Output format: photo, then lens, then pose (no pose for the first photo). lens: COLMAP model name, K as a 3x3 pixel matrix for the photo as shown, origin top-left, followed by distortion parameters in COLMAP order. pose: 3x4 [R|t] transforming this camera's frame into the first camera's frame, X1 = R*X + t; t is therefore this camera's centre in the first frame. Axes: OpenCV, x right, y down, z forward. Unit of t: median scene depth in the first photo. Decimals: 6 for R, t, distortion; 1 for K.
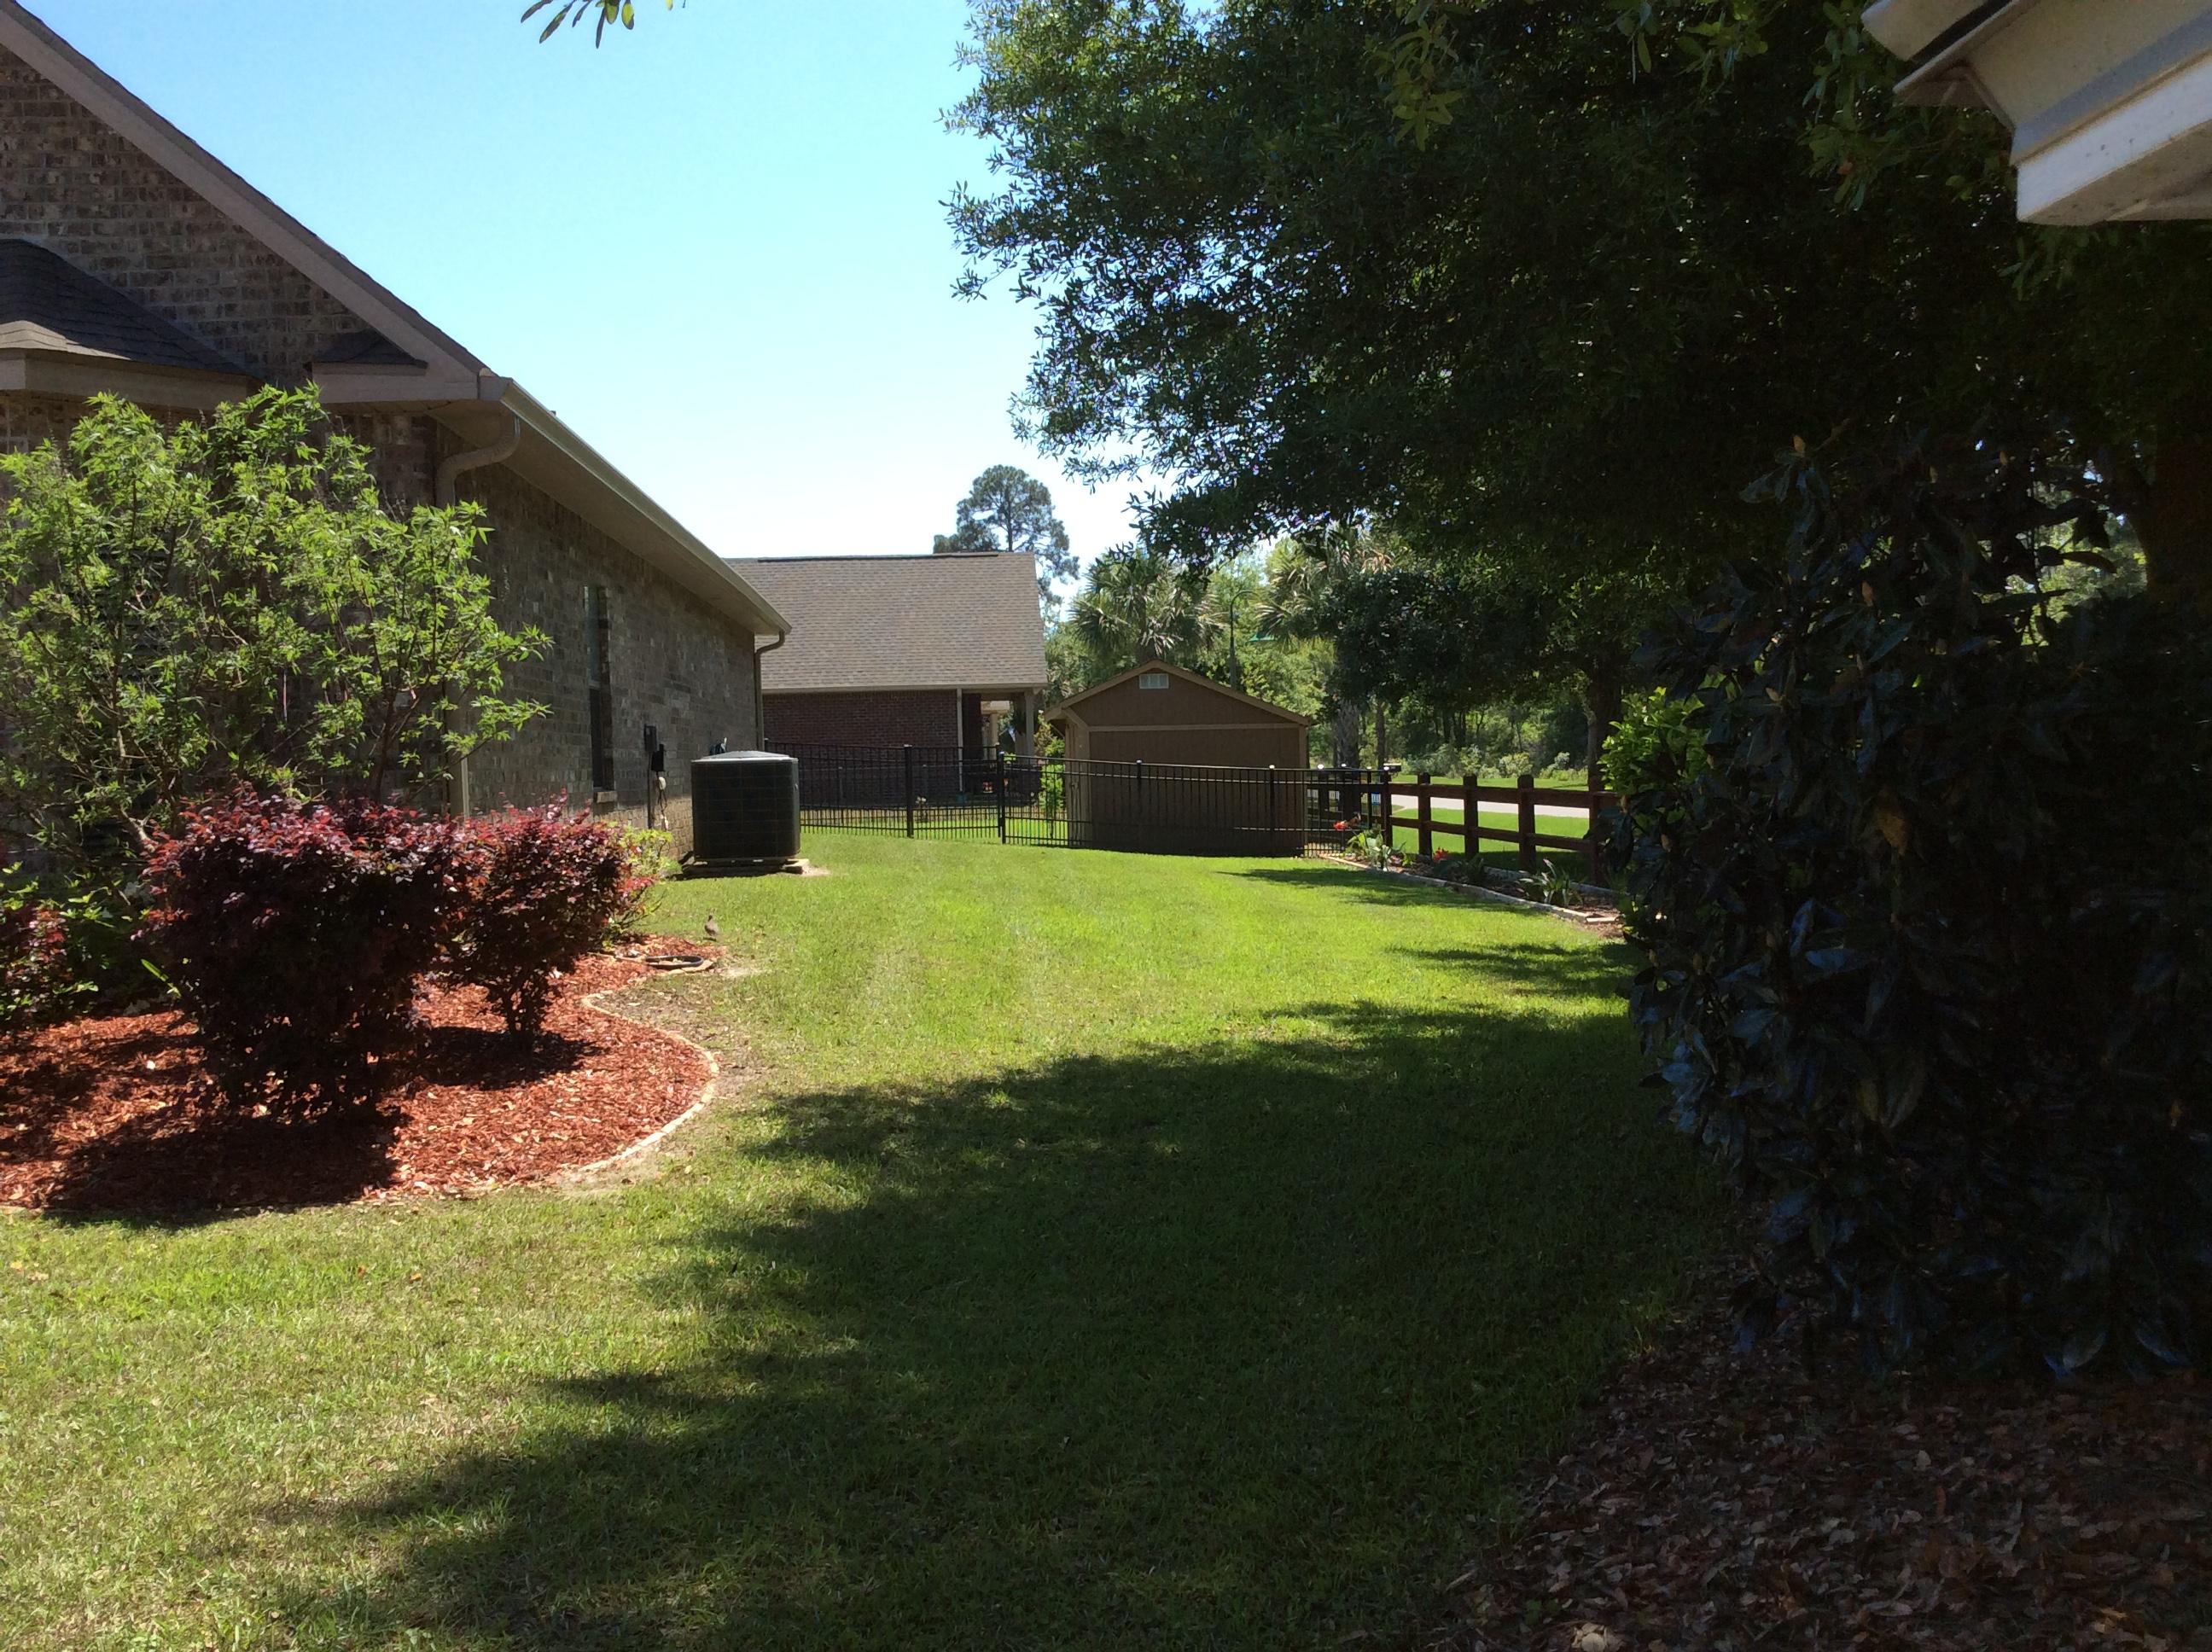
lens RADIAL K [[2052.0, 0, 1106.0], [0, 2052.0, 826.0], [0, 0, 1]] dist [0.116340, -0.222525]
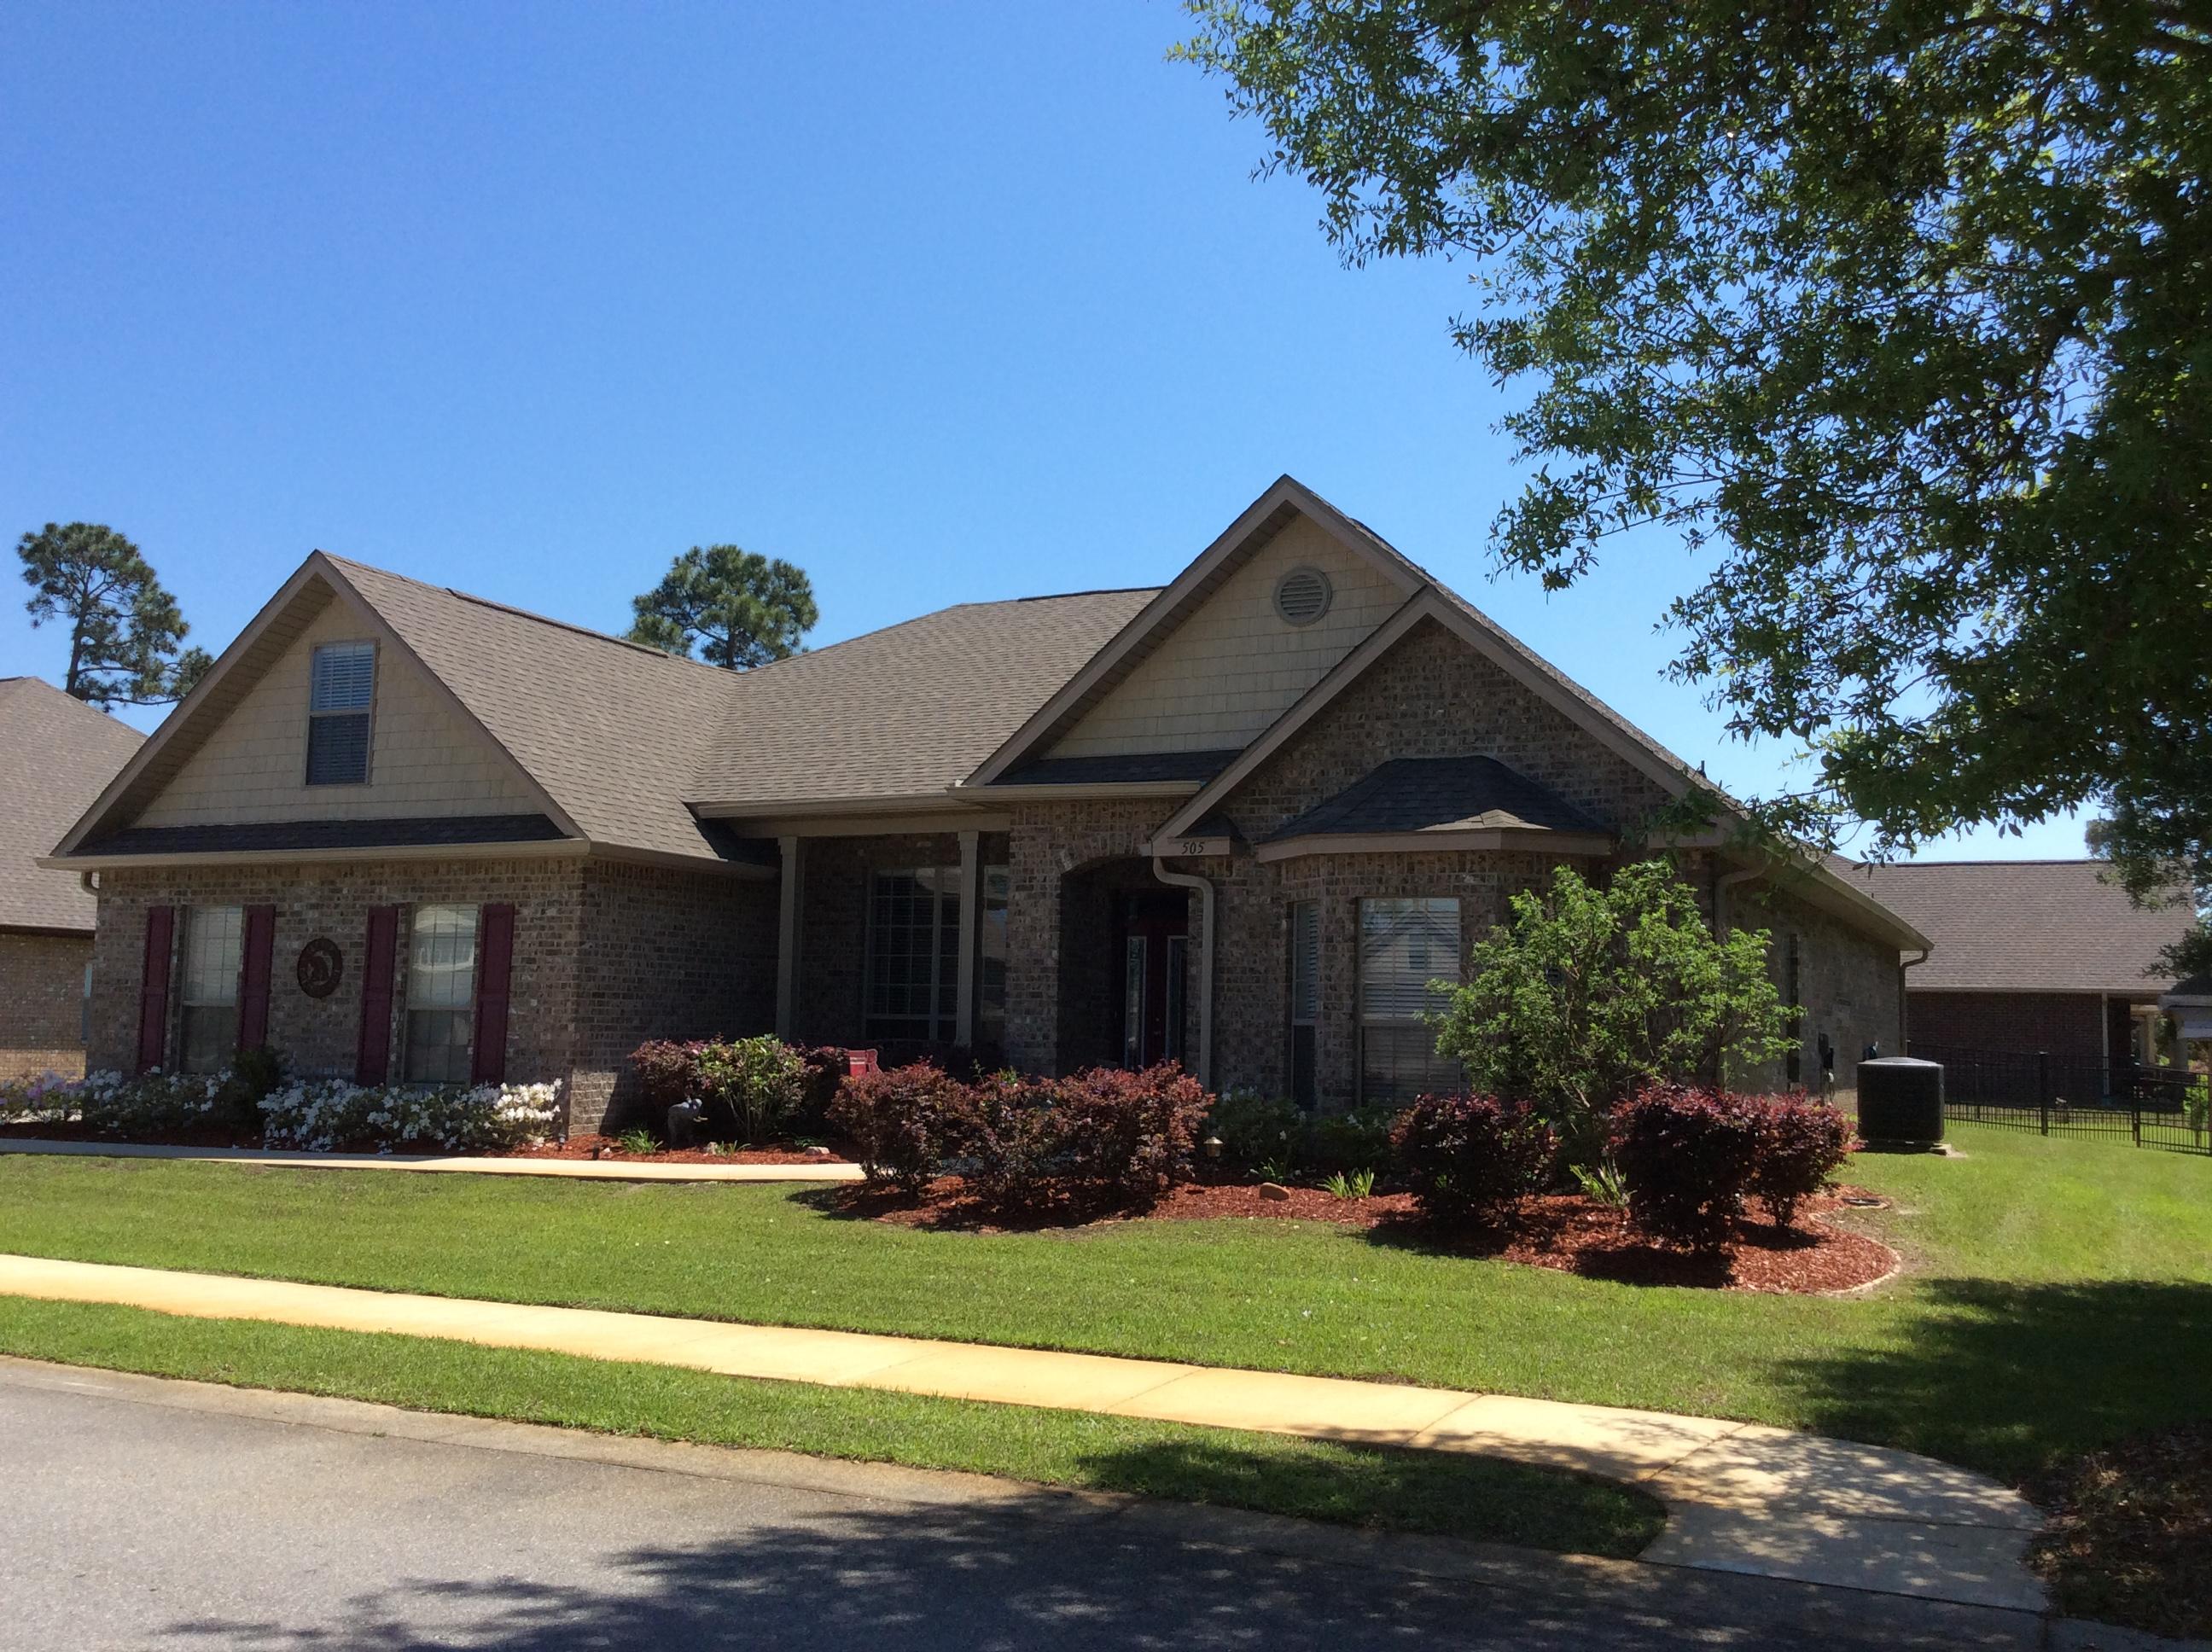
lens RADIAL K [[2052.0, 0, 1106.0], [0, 2052.0, 826.0], [0, 0, 1]] dist [0.116340, -0.222525]
pose [[0.865432, -0.005093, -0.501000, 0.083625], [-0.061059, 0.991423, -0.115553, 0.002038], [0.497292, 0.130594, 0.857698, -0.667497]]
